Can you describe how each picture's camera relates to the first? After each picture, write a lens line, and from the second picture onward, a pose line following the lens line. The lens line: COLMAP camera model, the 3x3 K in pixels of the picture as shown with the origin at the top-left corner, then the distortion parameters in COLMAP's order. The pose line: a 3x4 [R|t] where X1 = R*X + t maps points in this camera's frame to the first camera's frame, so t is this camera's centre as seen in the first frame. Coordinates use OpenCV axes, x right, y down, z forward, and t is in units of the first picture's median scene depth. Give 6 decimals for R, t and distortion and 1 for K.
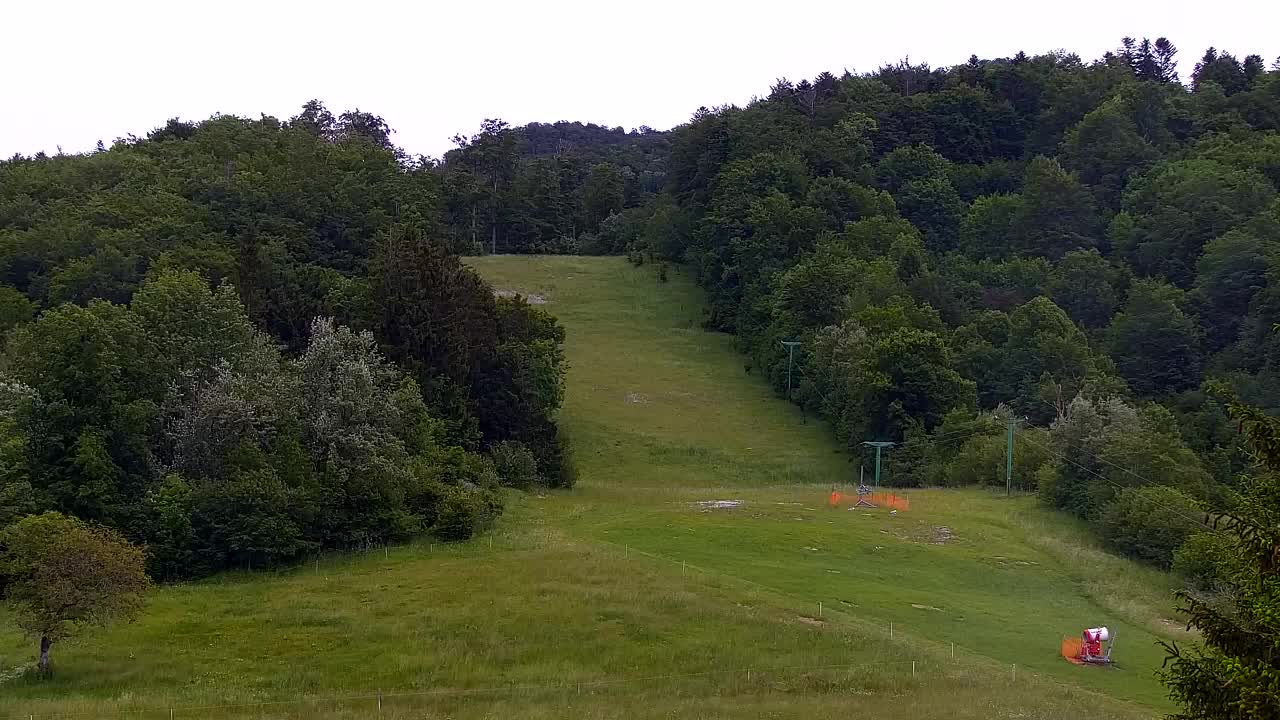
lens RADIAL K [[995.8, 0, 640.0], [0, 995.8, 360.0], [0, 0, 1]] dist [-0.010521, 0.000703]
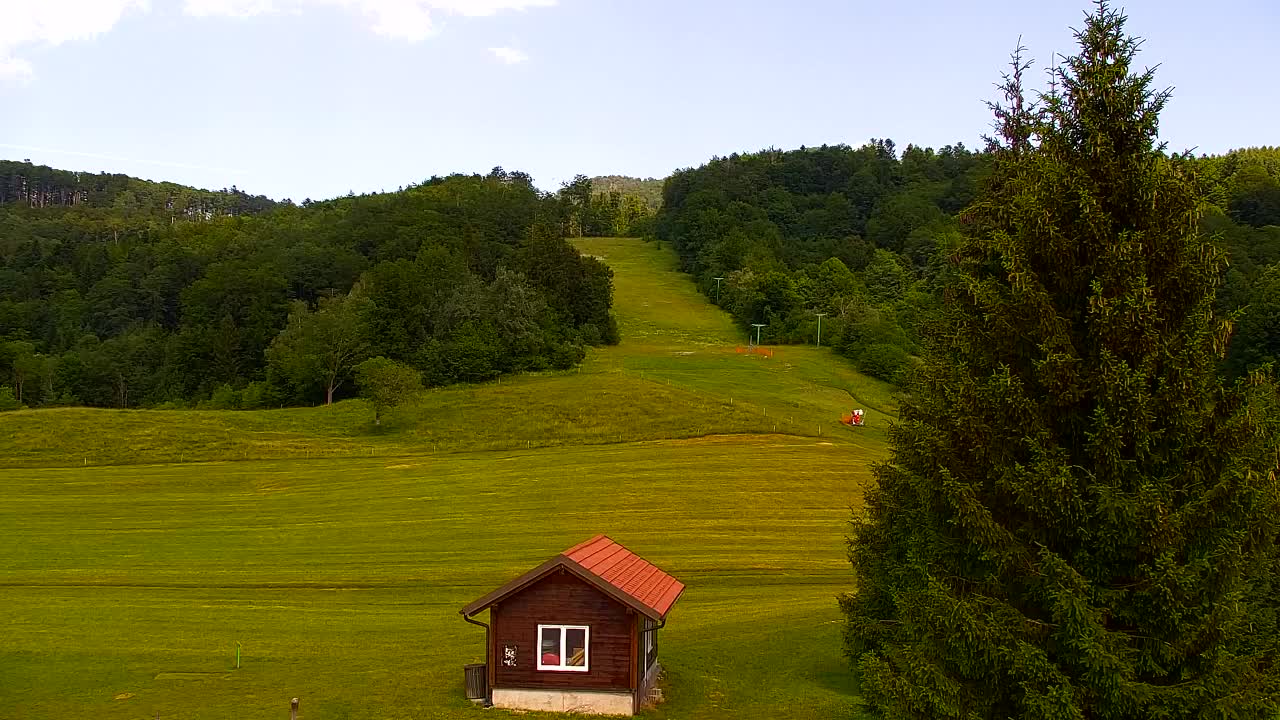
lens RADIAL K [[988.4, 0, 635.4], [0, 988.4, 360.5], [0, 0, 1]] dist [-0.005972, -0.002487]
pose [[0.999849, 0.001188, -0.017317, 0.009393], [0.000595, 0.994720, 0.102625, -0.061265], [0.017348, -0.102620, 0.994569, -1.166260]]
